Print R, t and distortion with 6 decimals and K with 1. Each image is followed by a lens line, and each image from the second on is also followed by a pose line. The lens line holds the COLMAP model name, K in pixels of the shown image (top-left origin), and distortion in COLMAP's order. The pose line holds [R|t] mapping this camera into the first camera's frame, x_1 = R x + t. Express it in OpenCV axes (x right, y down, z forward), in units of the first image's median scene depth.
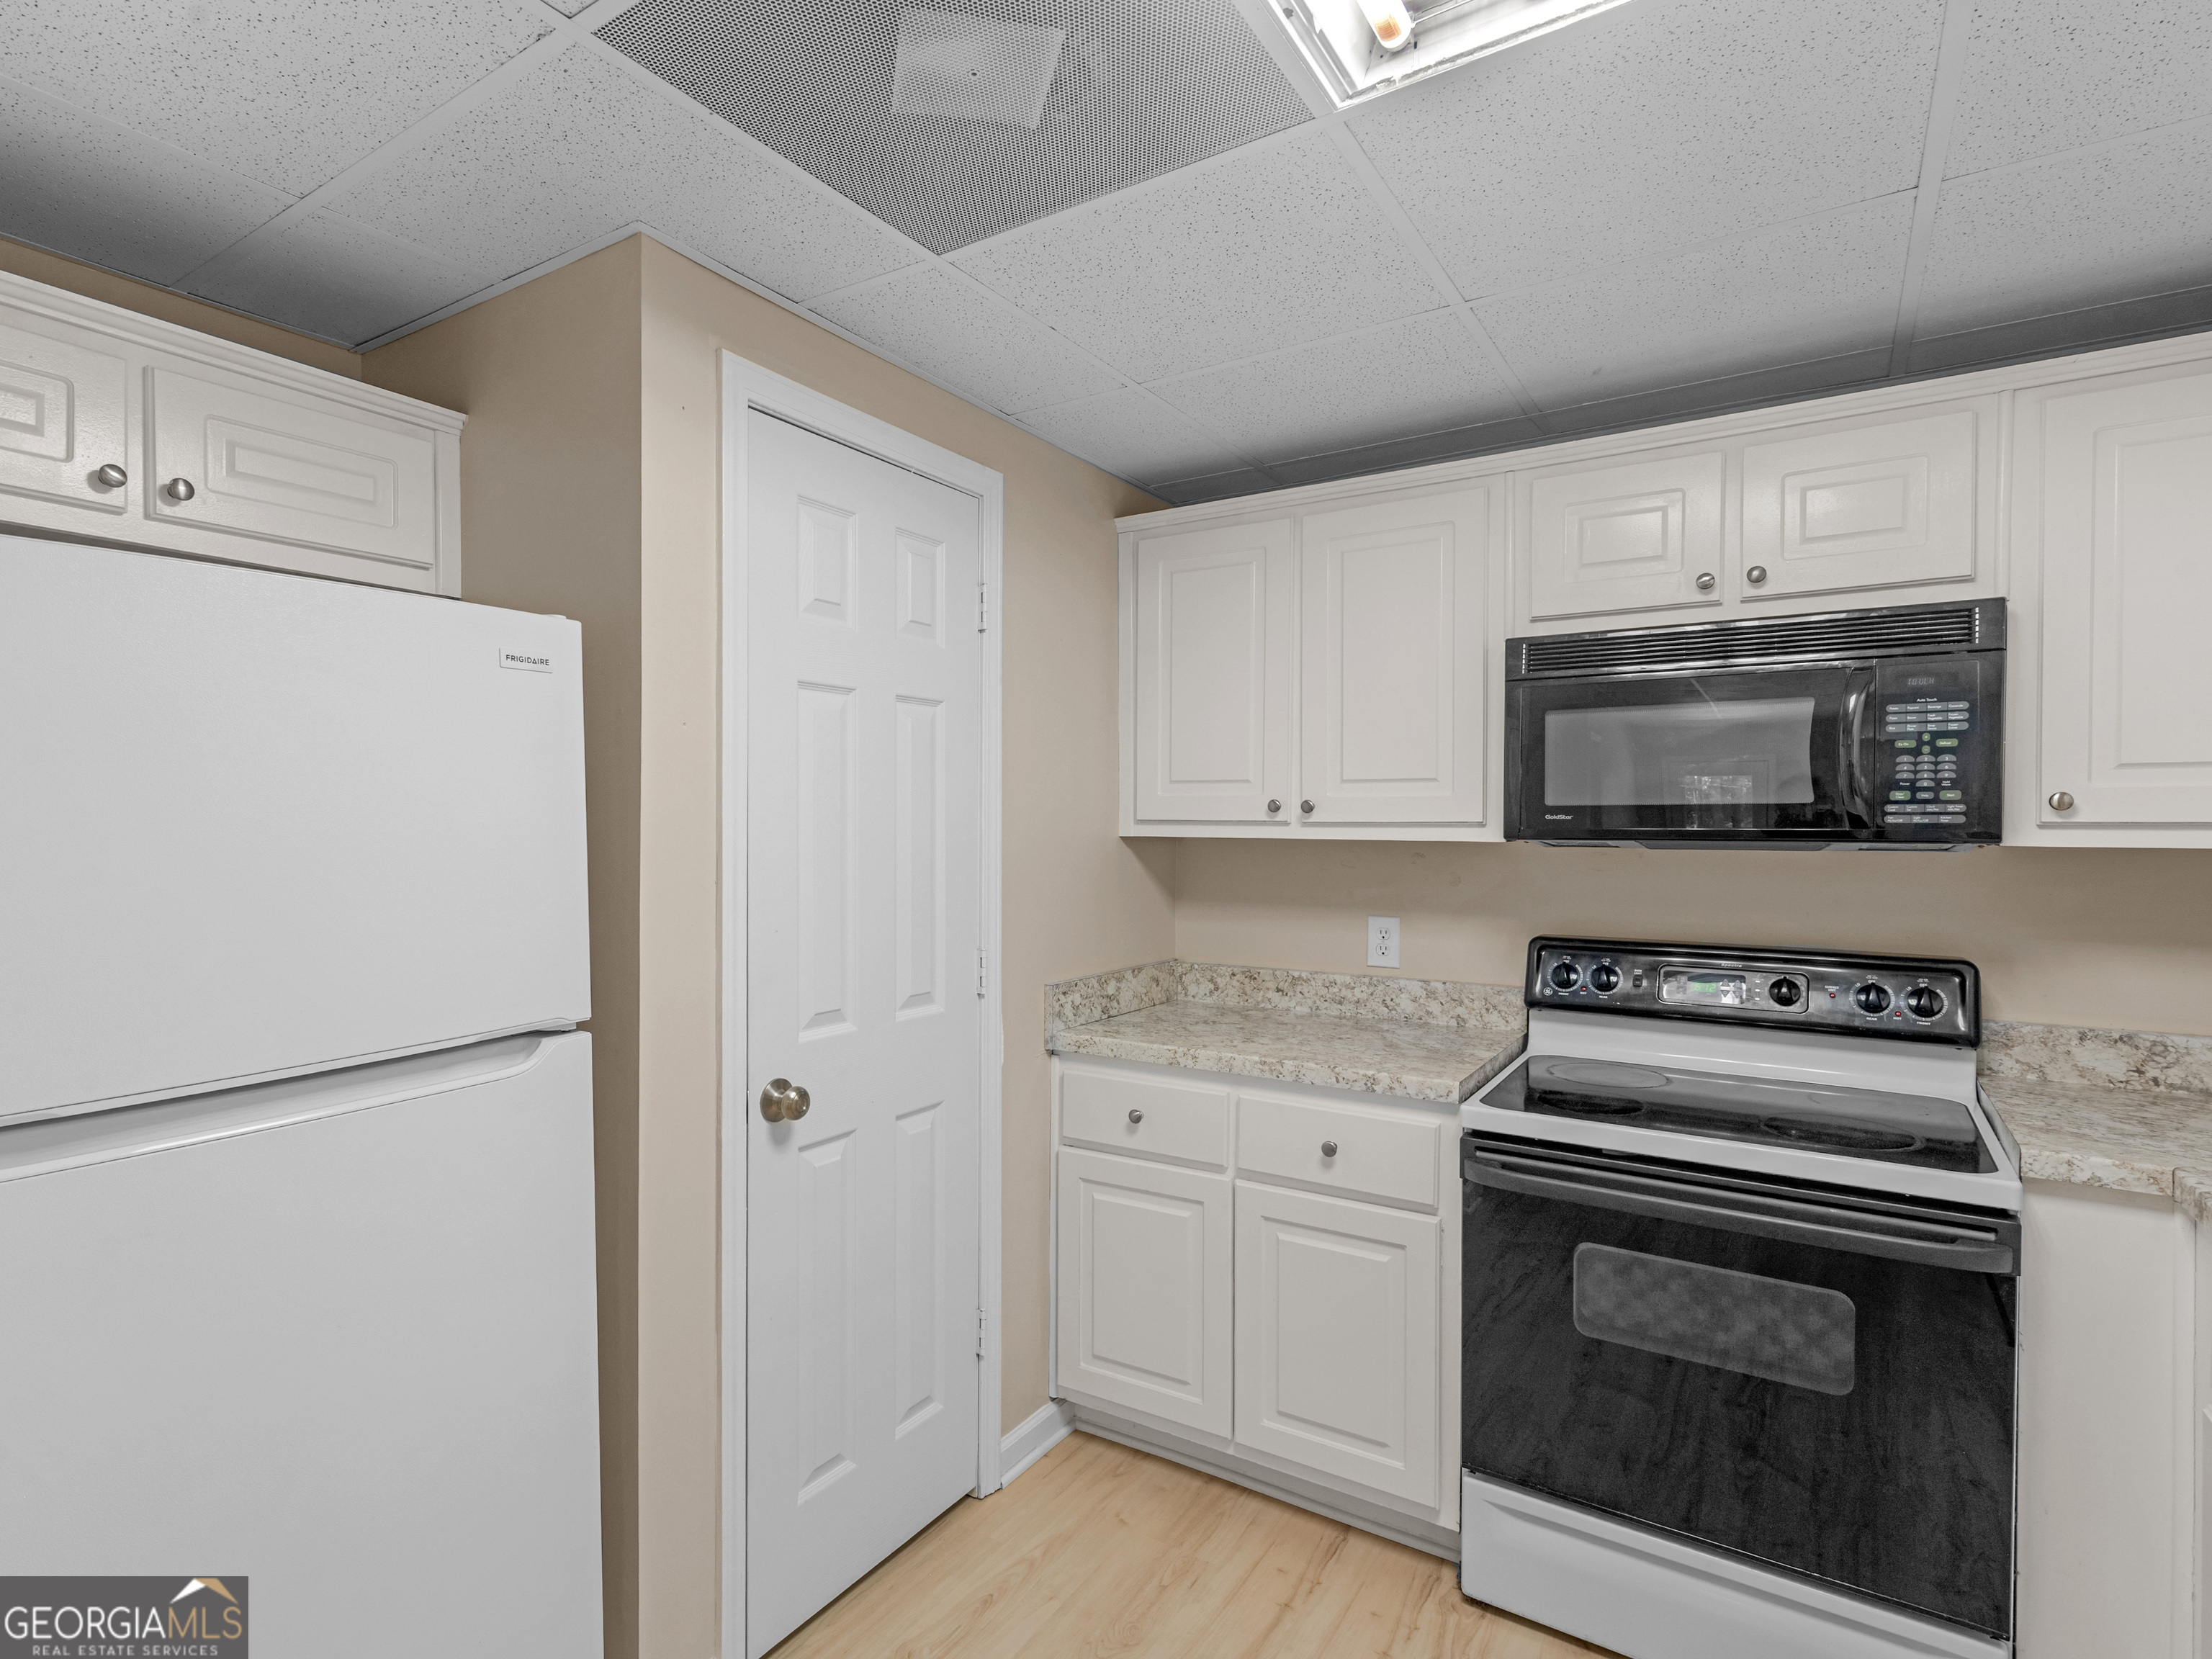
lens RADIAL K [[1125.8, 0, 1105.4], [0, 1125.8, 845.0], [0, 0, 1]] dist [0.006440, -0.000179]
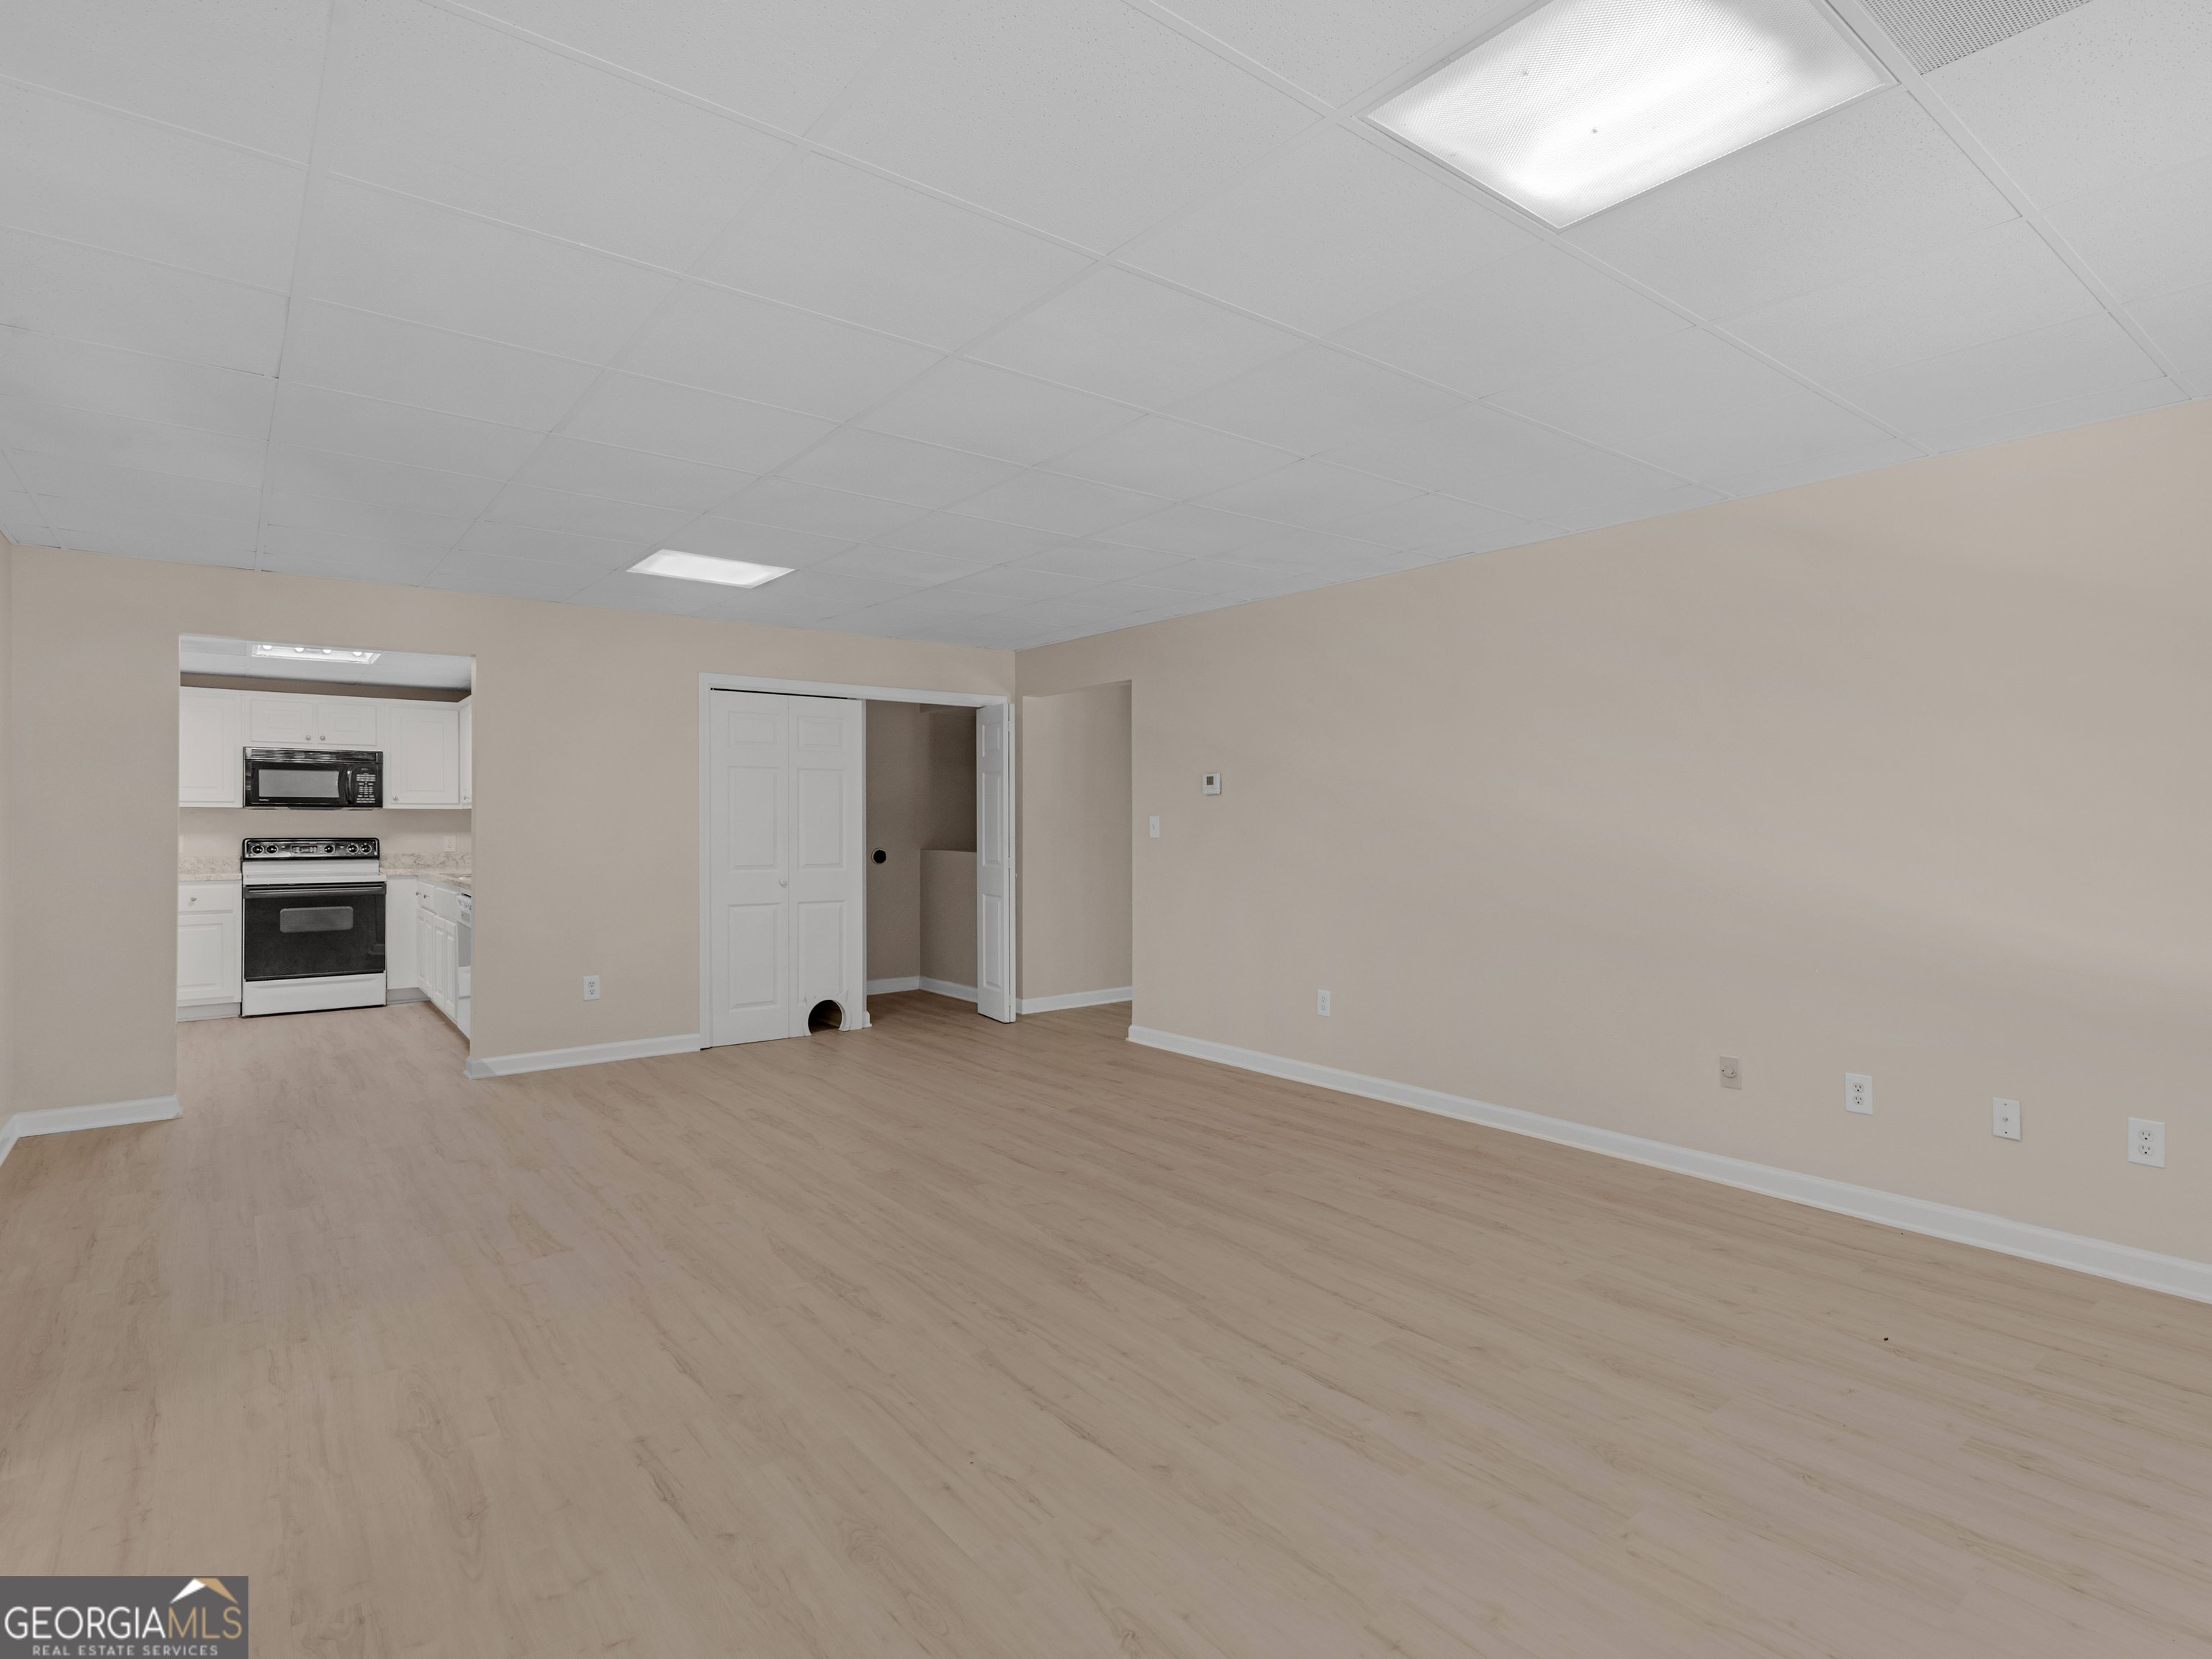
lens RADIAL K [[1125.8, 0, 1103.0], [0, 1125.8, 827.1], [0, 0, 1]] dist [0.006440, -0.000179]
pose [[0.345765, -0.002259, 0.938318, -1.972457], [0.021084, 0.999763, -0.005362, 0.132260], [-0.938084, 0.021638, 0.345731, -2.629960]]
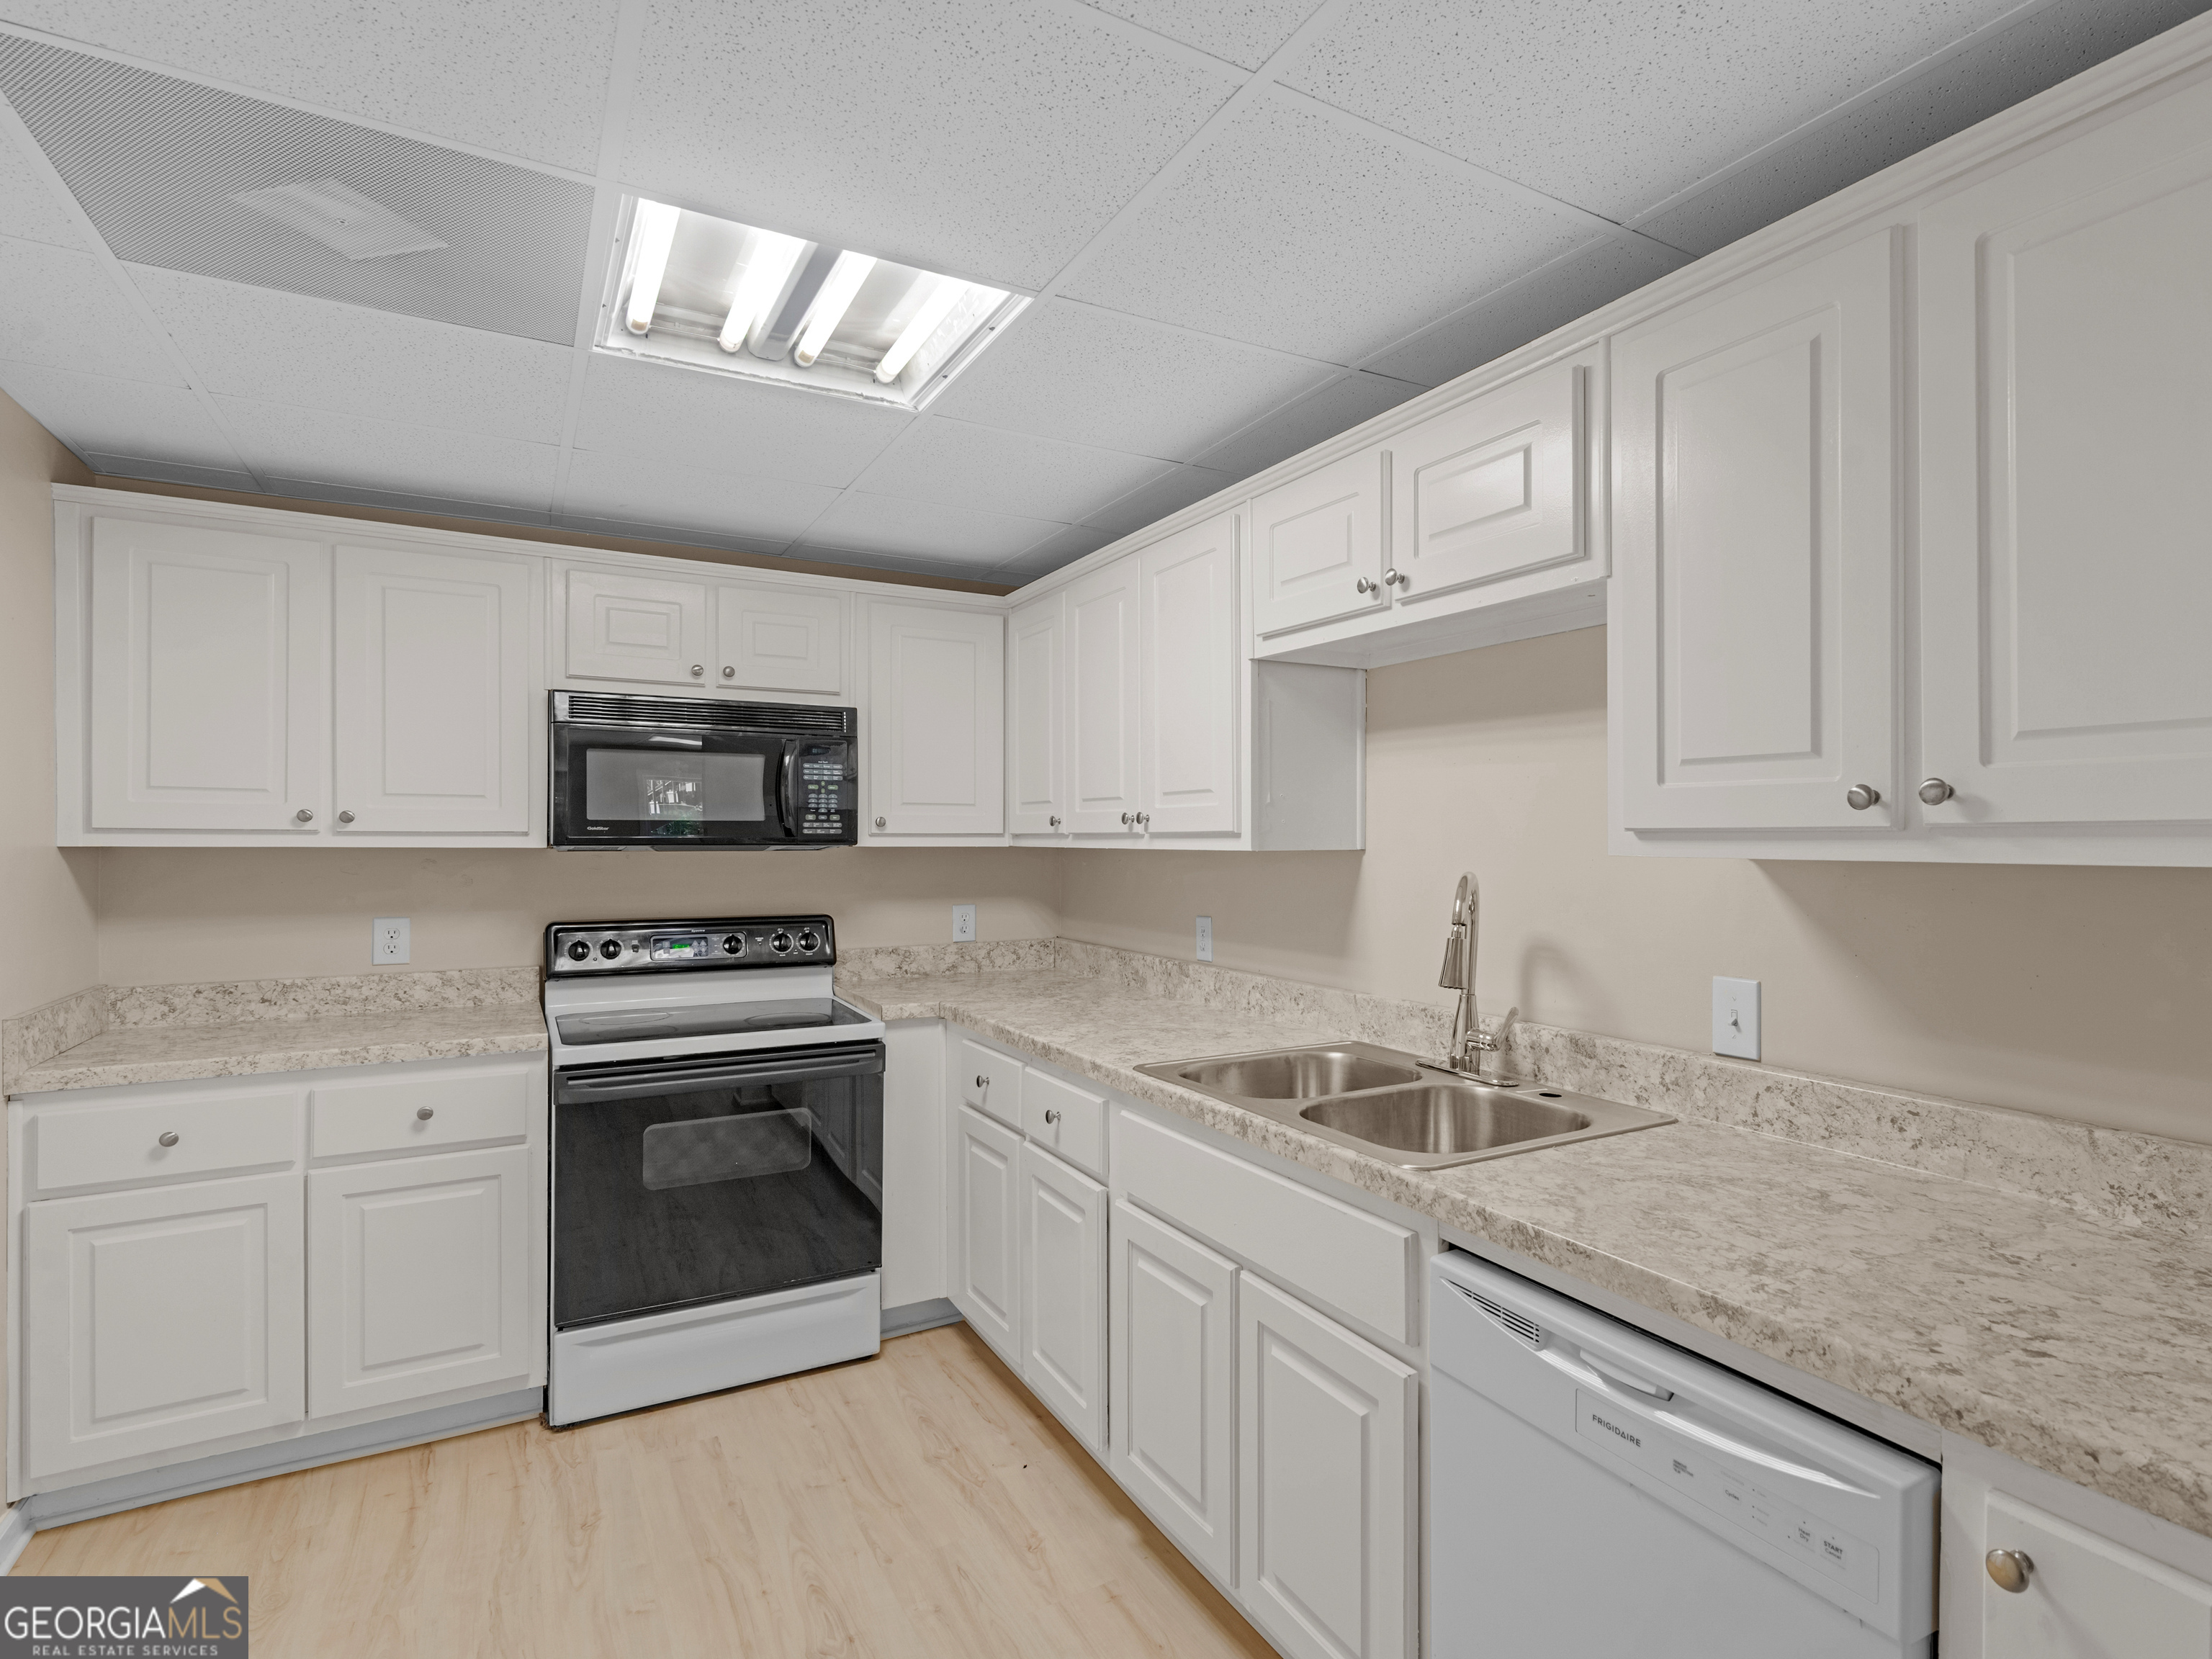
lens RADIAL K [[1125.8, 0, 1157.3], [0, 1125.8, 846.9], [0, 0, 1]] dist [0.006440, -0.000179]
pose [[0.461140, -0.008059, 0.887291, -0.480746], [0.015401, 0.999881, 0.001078, 0.006051], [-0.887194, 0.013168, 0.461209, -0.207459]]
